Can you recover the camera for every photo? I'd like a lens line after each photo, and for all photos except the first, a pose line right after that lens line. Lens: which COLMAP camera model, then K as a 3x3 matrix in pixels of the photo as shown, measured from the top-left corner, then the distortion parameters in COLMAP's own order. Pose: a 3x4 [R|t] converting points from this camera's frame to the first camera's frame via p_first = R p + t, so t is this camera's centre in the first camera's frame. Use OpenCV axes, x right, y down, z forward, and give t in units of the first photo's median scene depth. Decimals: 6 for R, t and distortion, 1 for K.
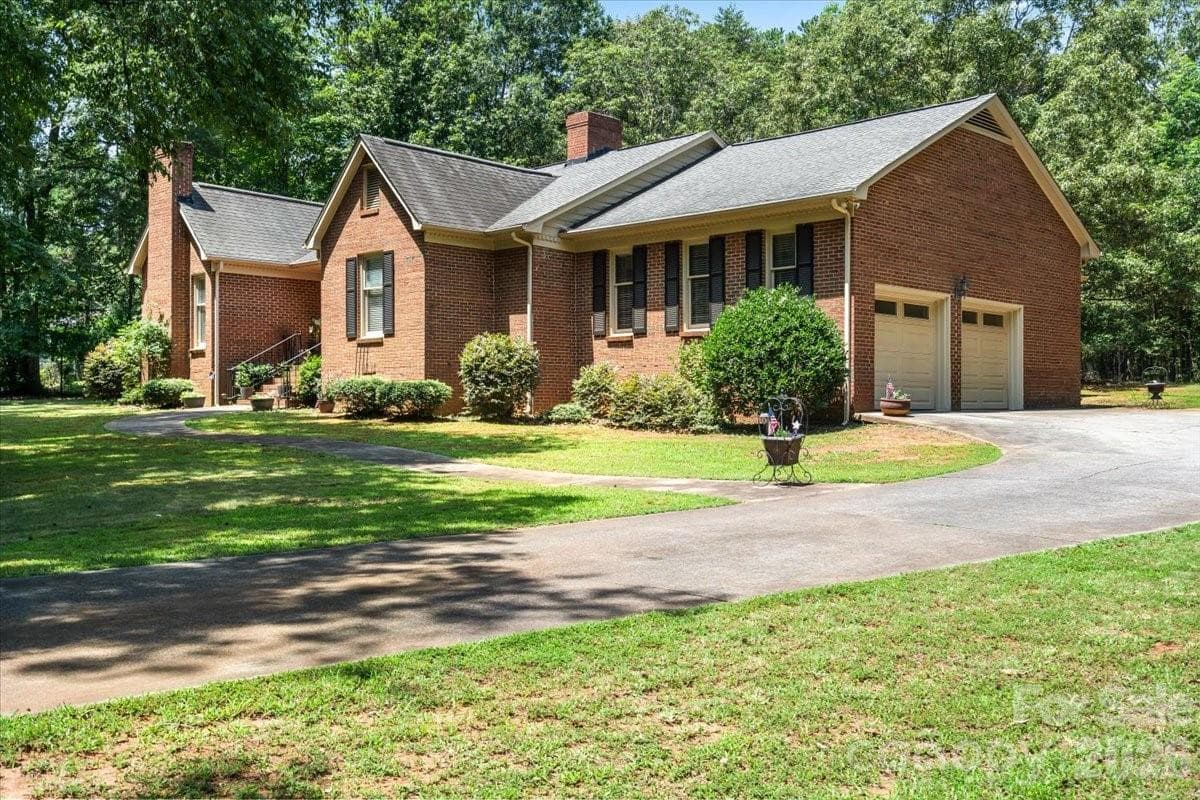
lens RADIAL K [[1171.3, 0, 600.0], [0, 1171.3, 400.0], [0, 0, 1]] dist [0.021794, 0.001613]
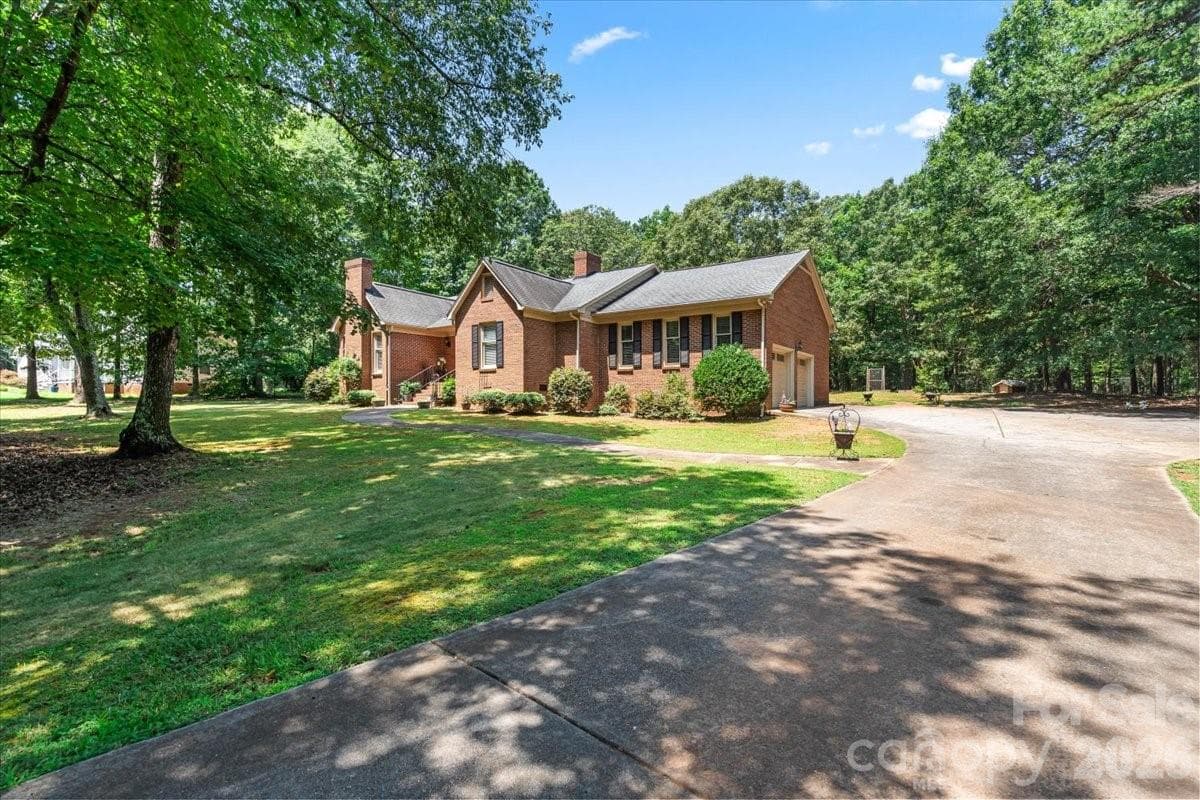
lens RADIAL K [[542.4, 0, 600.0], [0, 542.4, 400.0], [0, 0, 1]] dist [-0.000351, 0.000020]
pose [[0.986633, -0.001245, 0.162954, -0.158086], [0.000053, 0.999973, 0.007319, -0.009969], [-0.162959, -0.007213, 0.986607, 0.134499]]
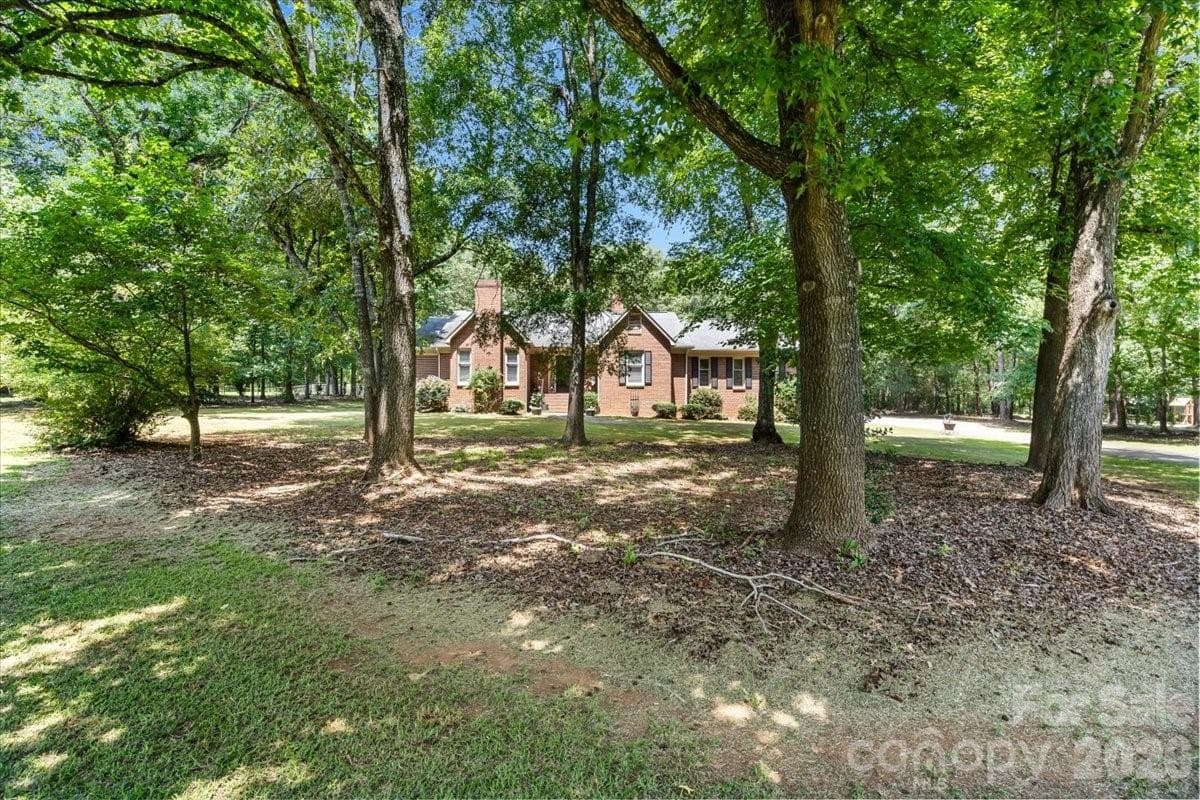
lens RADIAL K [[542.4, 0, 600.0], [0, 542.4, 400.0], [0, 0, 1]] dist [-0.000351, 0.000020]
pose [[0.699440, 0.016983, 0.714490, -1.027237], [-0.008935, 0.999847, -0.015018, -0.005205], [-0.714636, 0.004120, 0.699484, 0.263600]]
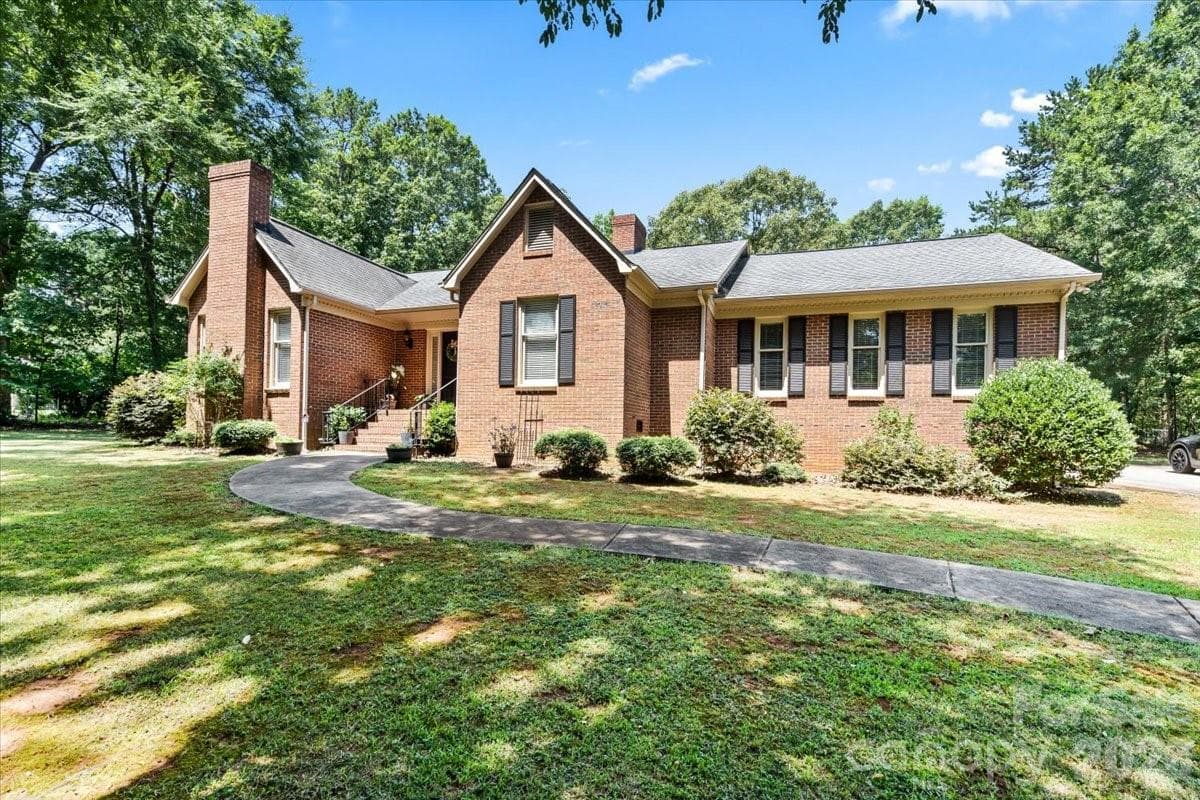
lens RADIAL K [[560.7, 0, 609.8], [0, 560.7, 432.4], [0, 0, 1]] dist [-0.004171, 0.000199]
pose [[0.913990, 0.022096, 0.405136, -0.317662], [-0.023574, 0.999721, -0.001340, -0.016023], [-0.405052, -0.008326, 0.914256, 0.552086]]
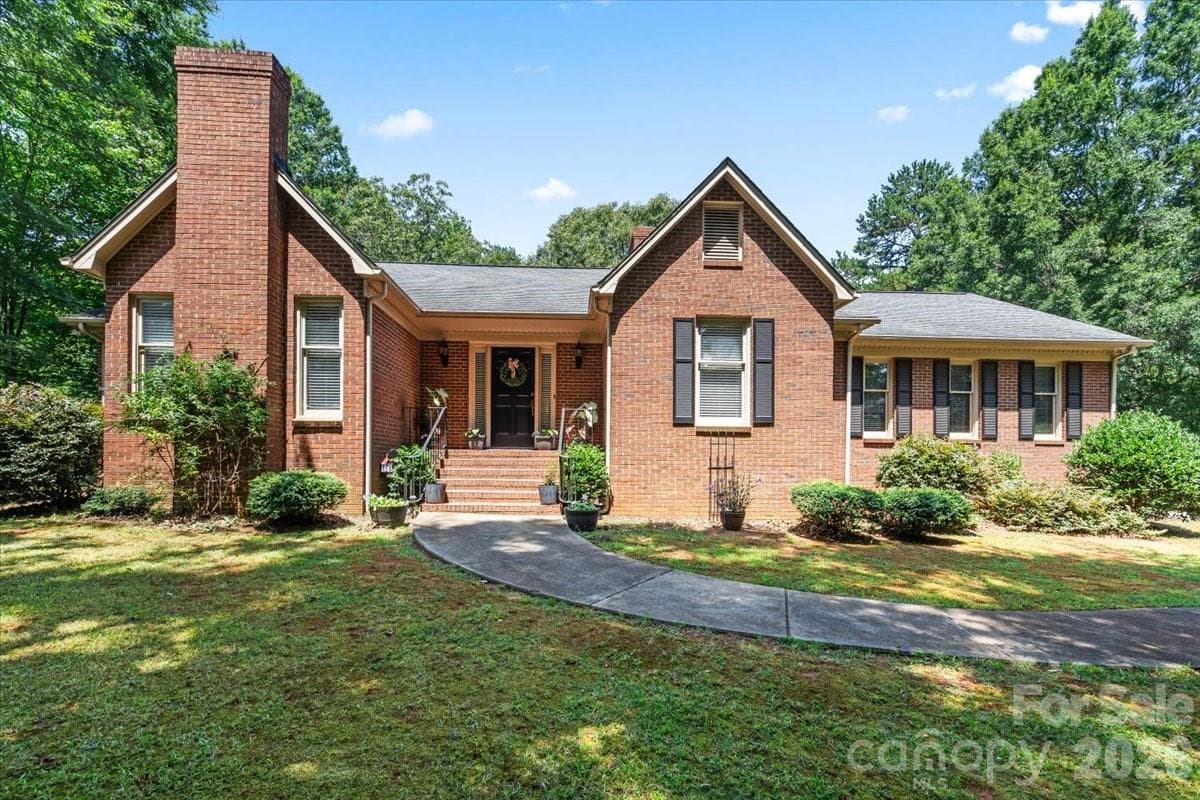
lens RADIAL K [[565.7, 0, 604.6], [0, 565.7, 462.6], [0, 0, 1]] dist [-0.001723, -0.000141]
pose [[0.689223, 0.009926, 0.724481, -0.510570], [-0.016052, 0.999870, 0.001573, -0.027449], [-0.724372, -0.012713, 0.689292, 0.784133]]
